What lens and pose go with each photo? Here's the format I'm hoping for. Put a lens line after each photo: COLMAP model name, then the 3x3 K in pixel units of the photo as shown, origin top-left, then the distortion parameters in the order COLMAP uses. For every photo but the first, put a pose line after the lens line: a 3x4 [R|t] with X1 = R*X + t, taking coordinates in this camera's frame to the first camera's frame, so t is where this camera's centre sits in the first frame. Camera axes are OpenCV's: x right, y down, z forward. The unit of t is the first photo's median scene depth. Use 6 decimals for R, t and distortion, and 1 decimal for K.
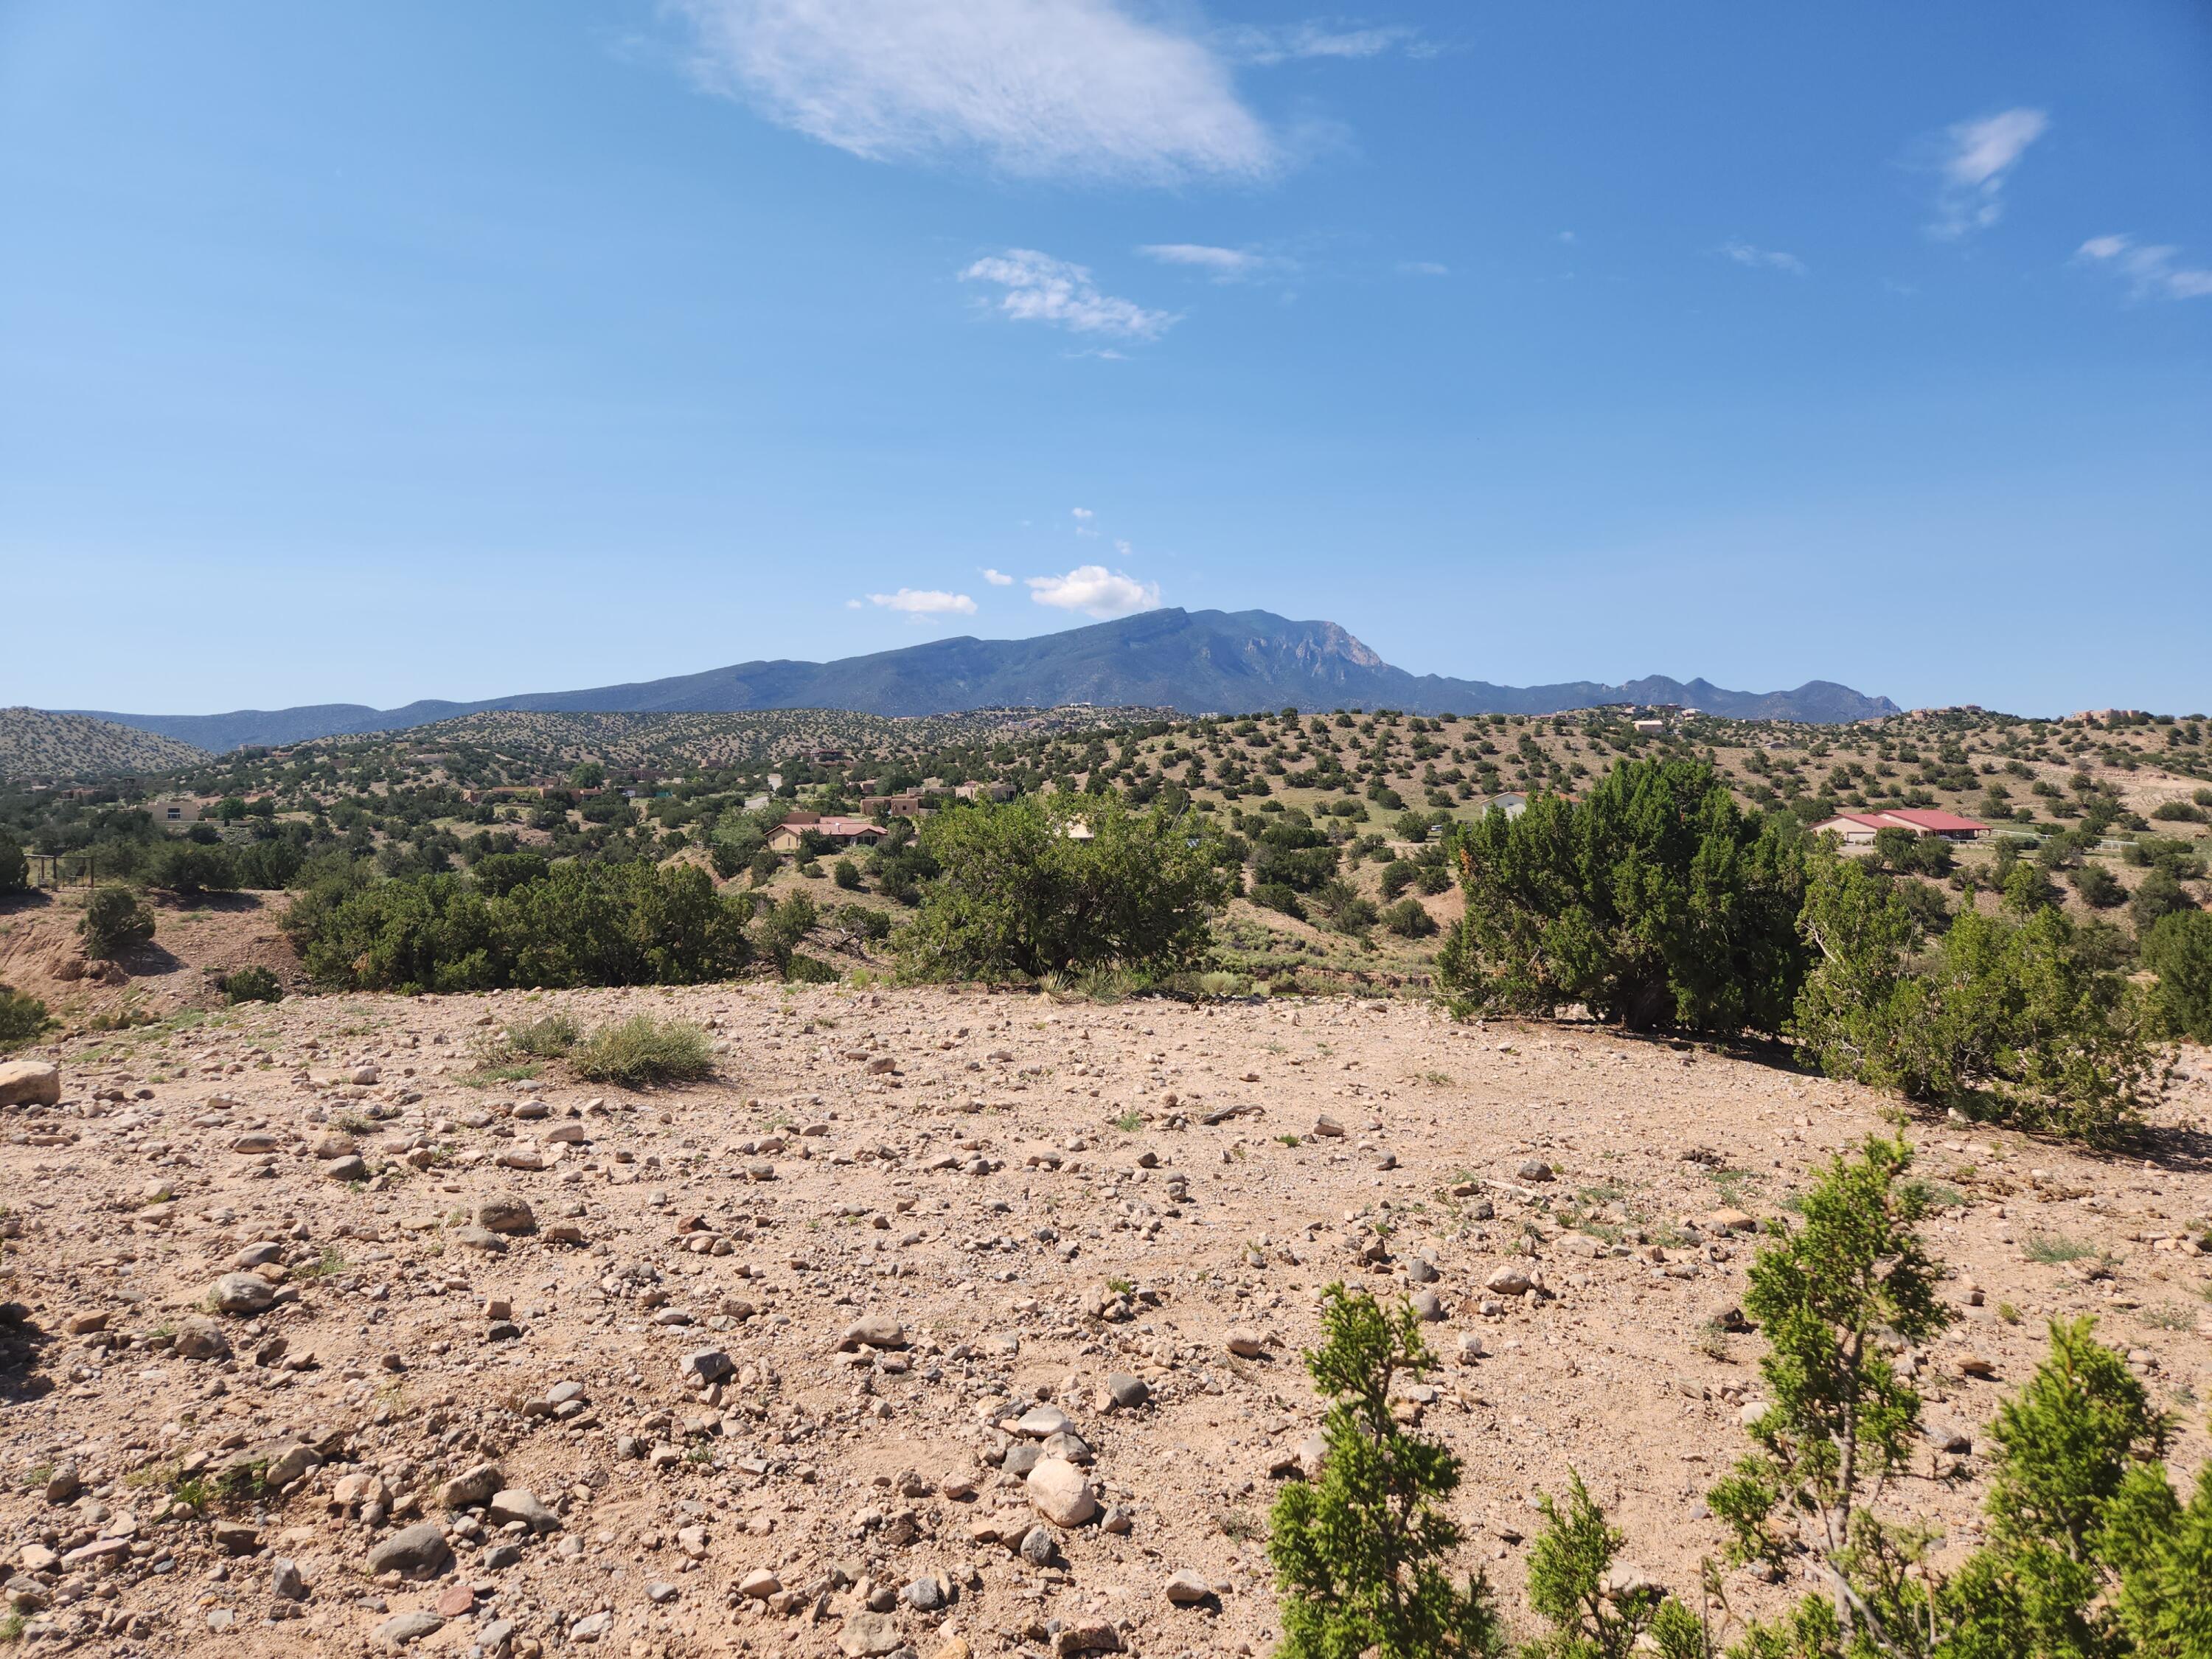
lens RADIAL K [[1465.5, 0, 1087.6], [0, 1465.5, 847.8], [0, 0, 1]] dist [0.066053, -0.054549]
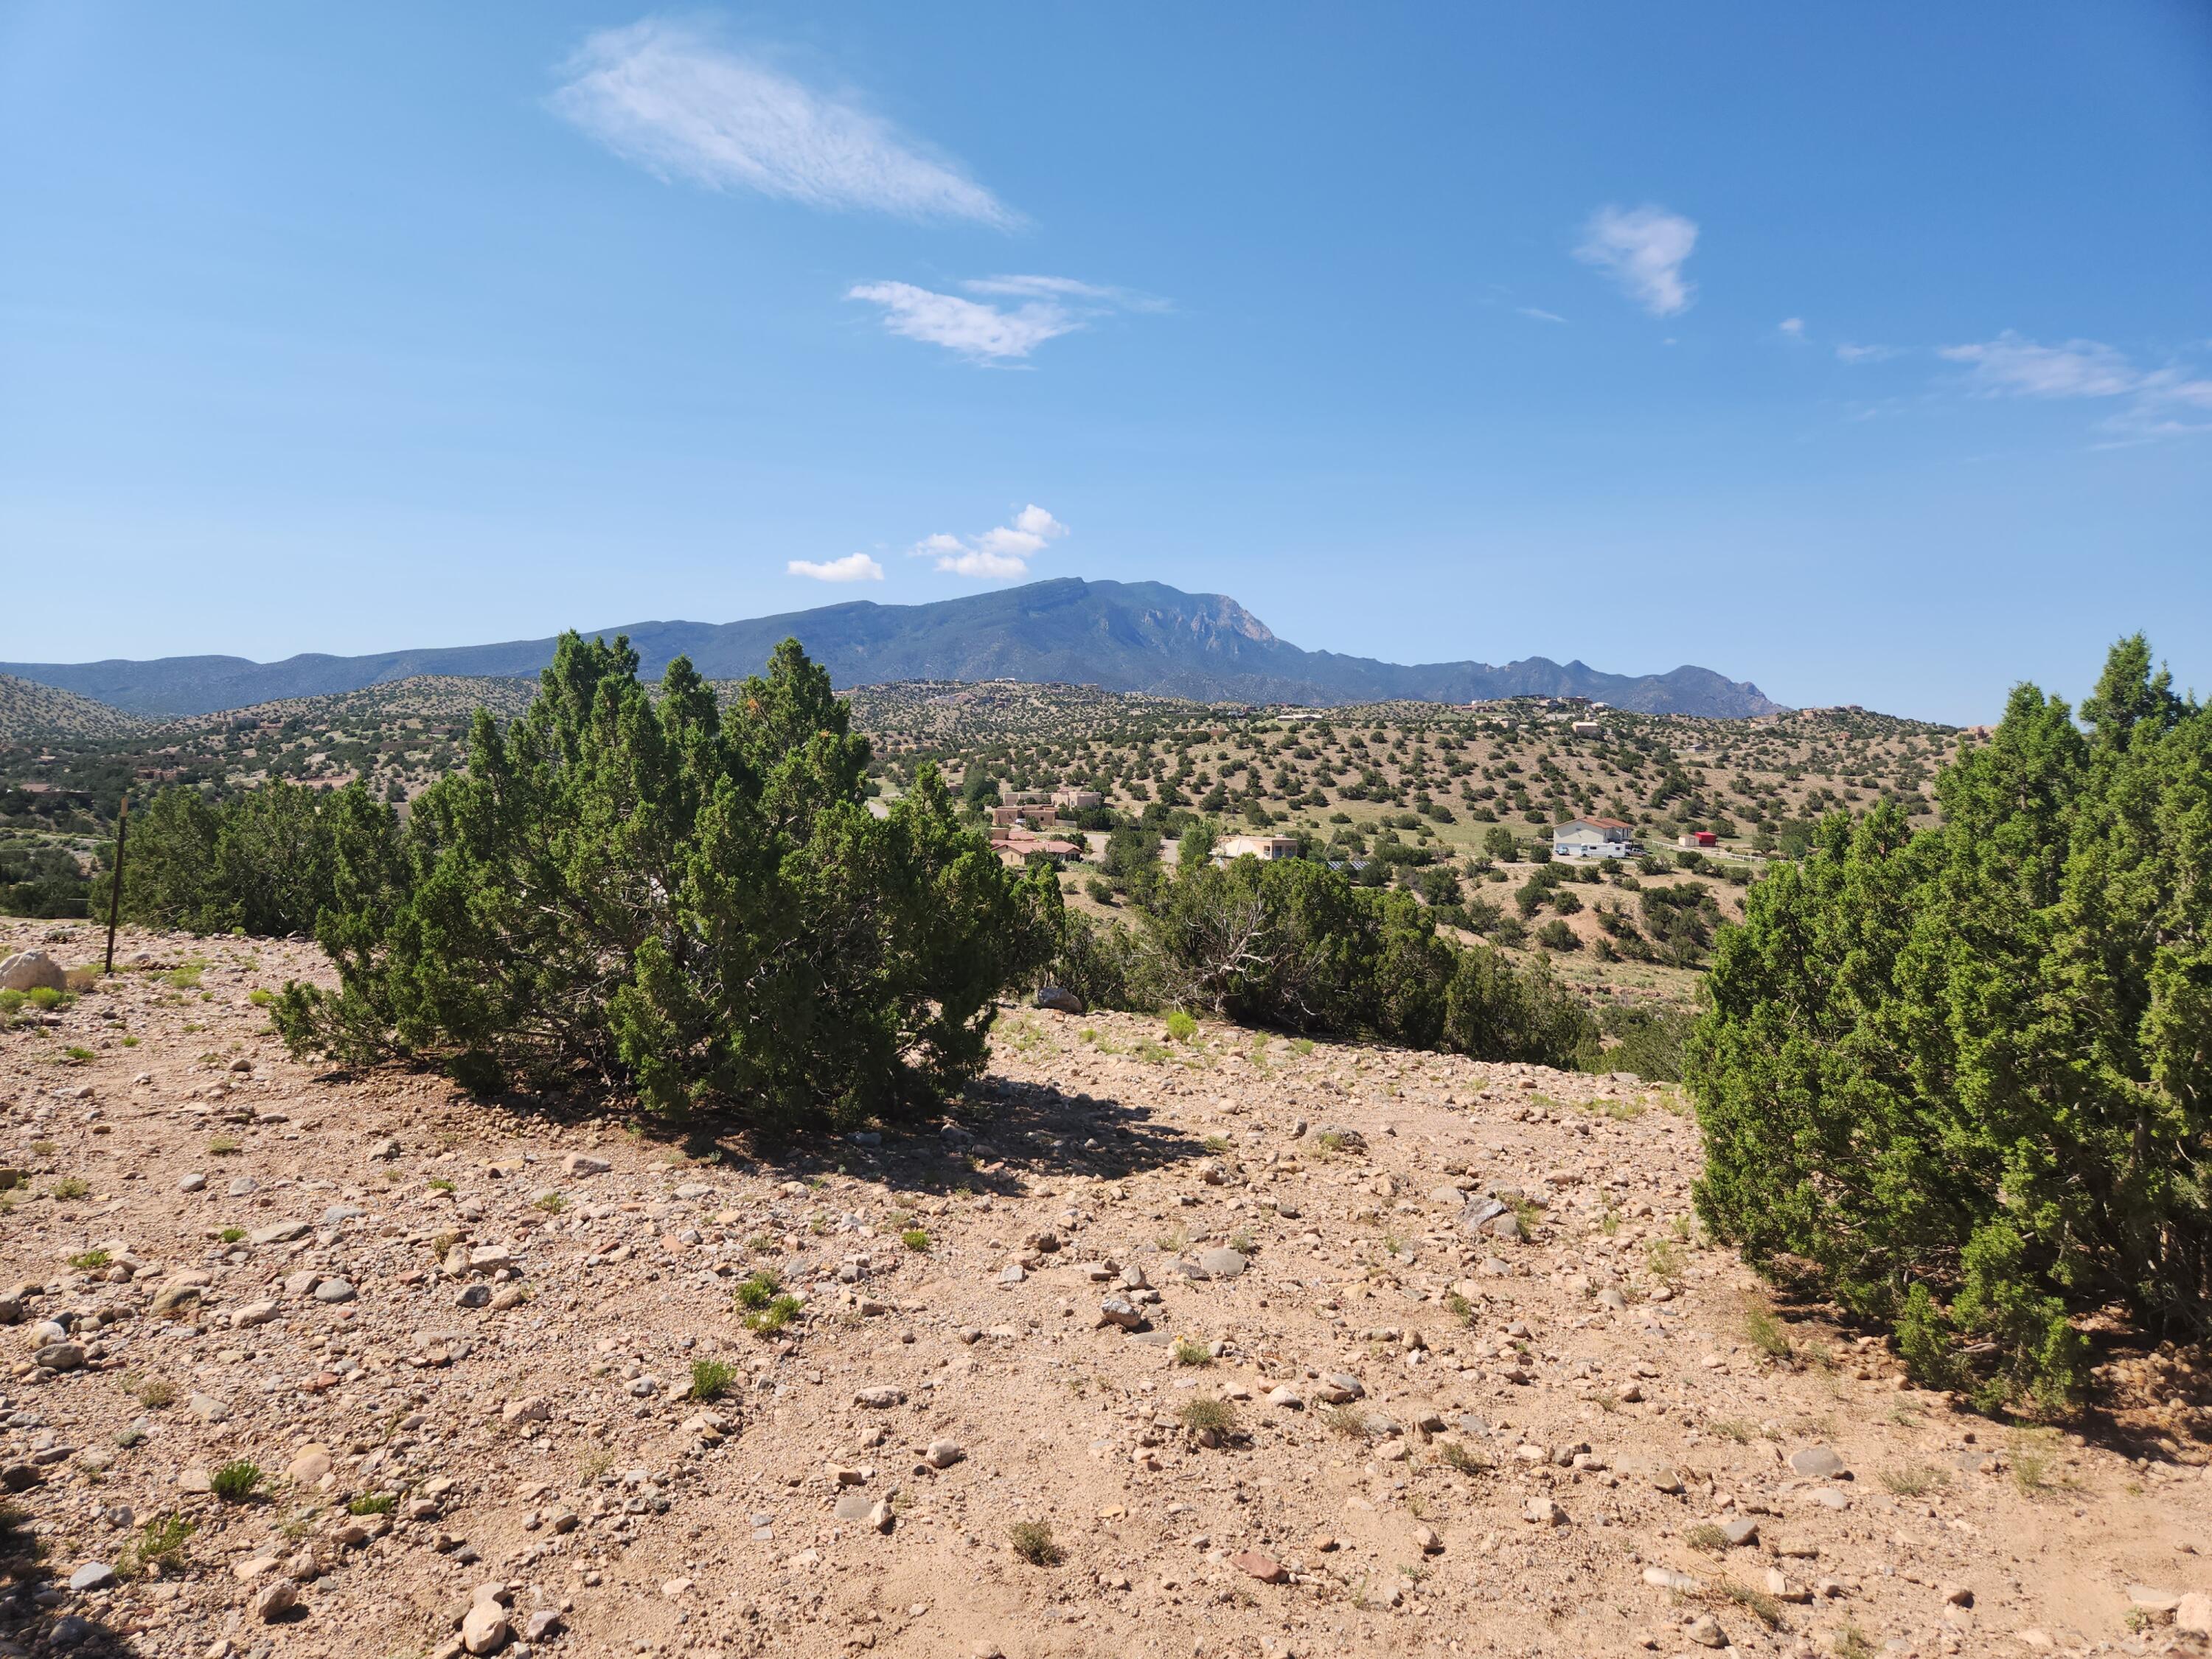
lens RADIAL K [[1500.9, 0, 1040.9], [0, 1500.9, 829.3], [0, 0, 1]] dist [0.063563, -0.058408]
pose [[0.997542, 0.015098, 0.068420, -0.171521], [-0.016042, 0.999783, 0.013276, -0.028833], [-0.068204, -0.014341, 0.997568, -0.144243]]
